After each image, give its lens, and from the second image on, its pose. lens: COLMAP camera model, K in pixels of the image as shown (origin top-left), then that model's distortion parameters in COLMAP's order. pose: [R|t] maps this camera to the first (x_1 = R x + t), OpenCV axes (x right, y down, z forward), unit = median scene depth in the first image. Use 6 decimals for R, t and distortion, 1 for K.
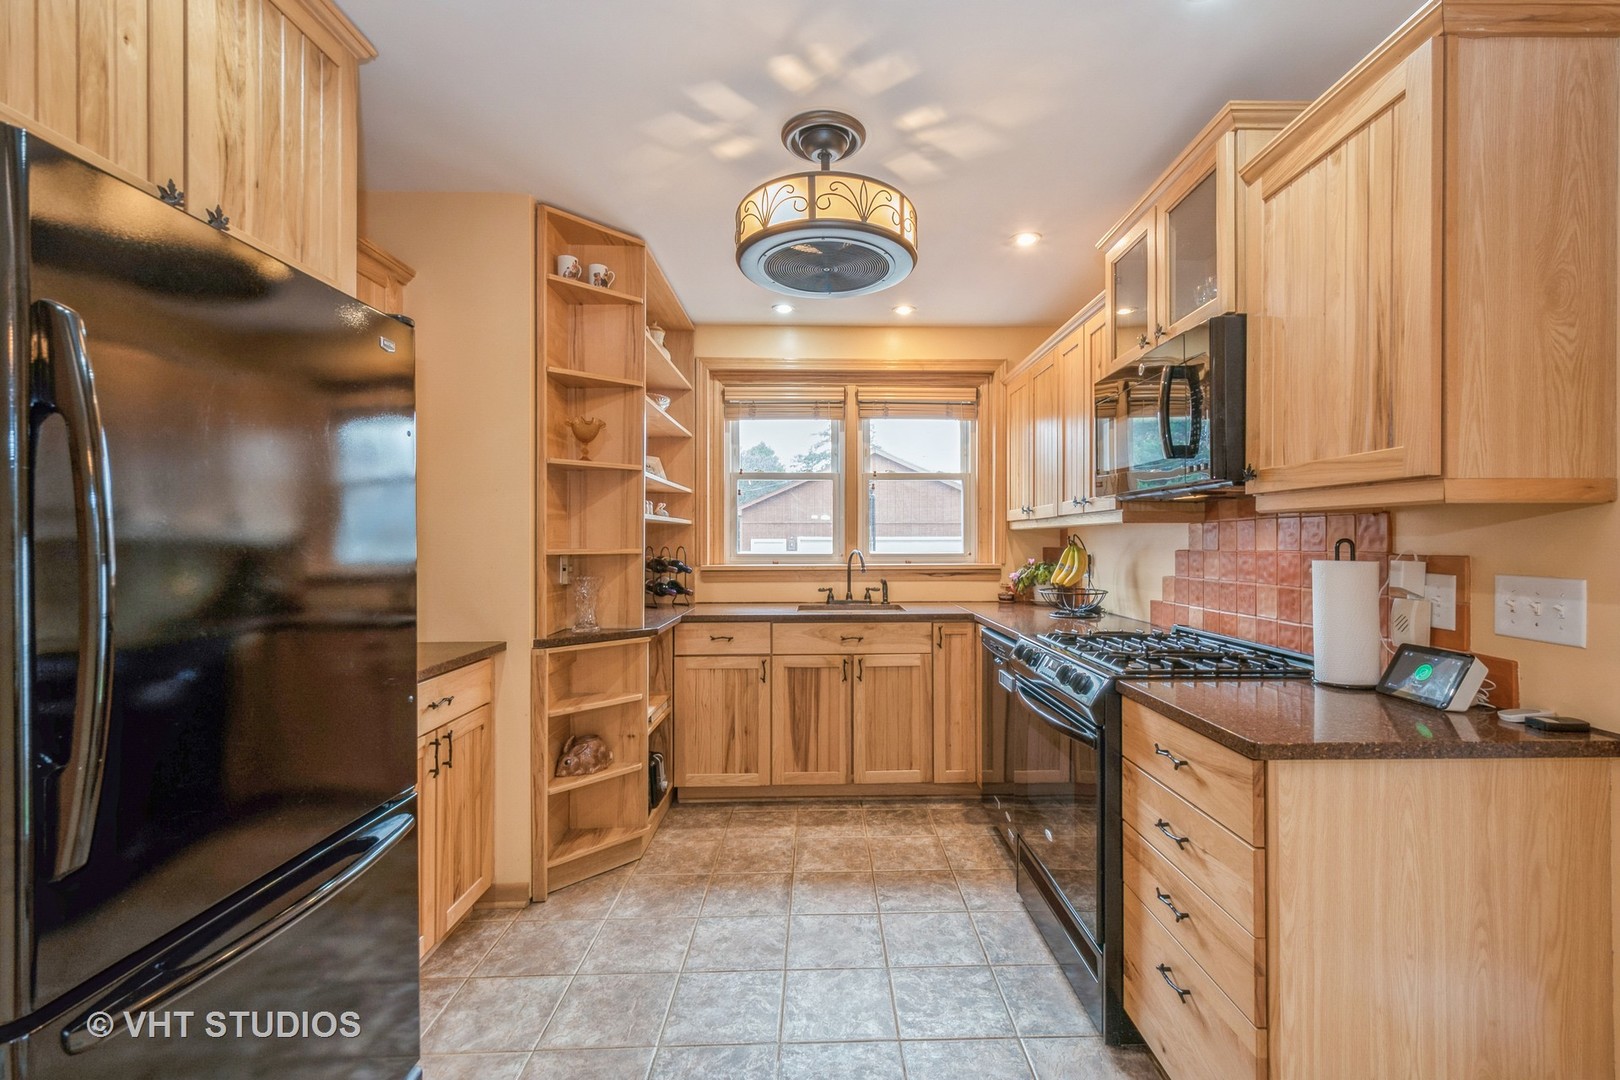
lens RADIAL K [[713.8, 0, 842.5], [0, 713.8, 540.3], [0, 0, 1]] dist [0.018811, -0.006357]
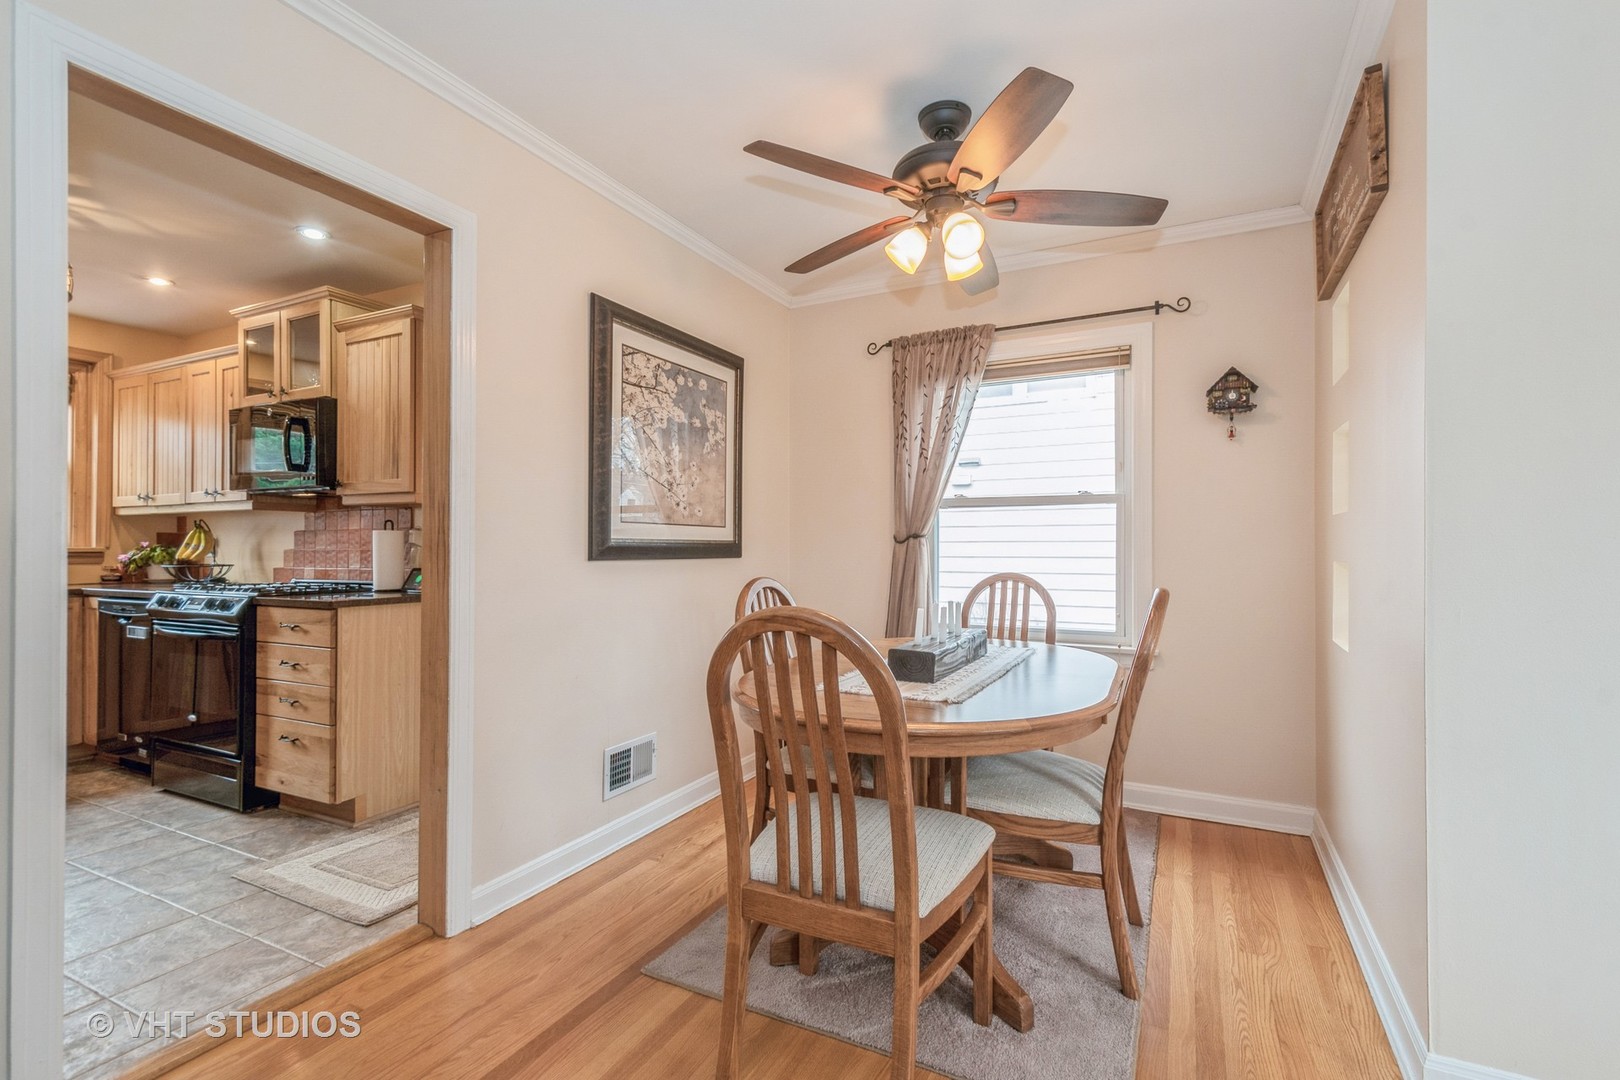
lens RADIAL K [[713.8, 0, 842.5], [0, 713.8, 540.3], [0, 0, 1]] dist [0.018811, -0.006357]
pose [[0.468123, 0.008907, 0.883618, -0.434601], [-0.001716, 0.999956, -0.009171, 0.063076], [-0.883662, 0.002777, 0.468118, -0.949696]]
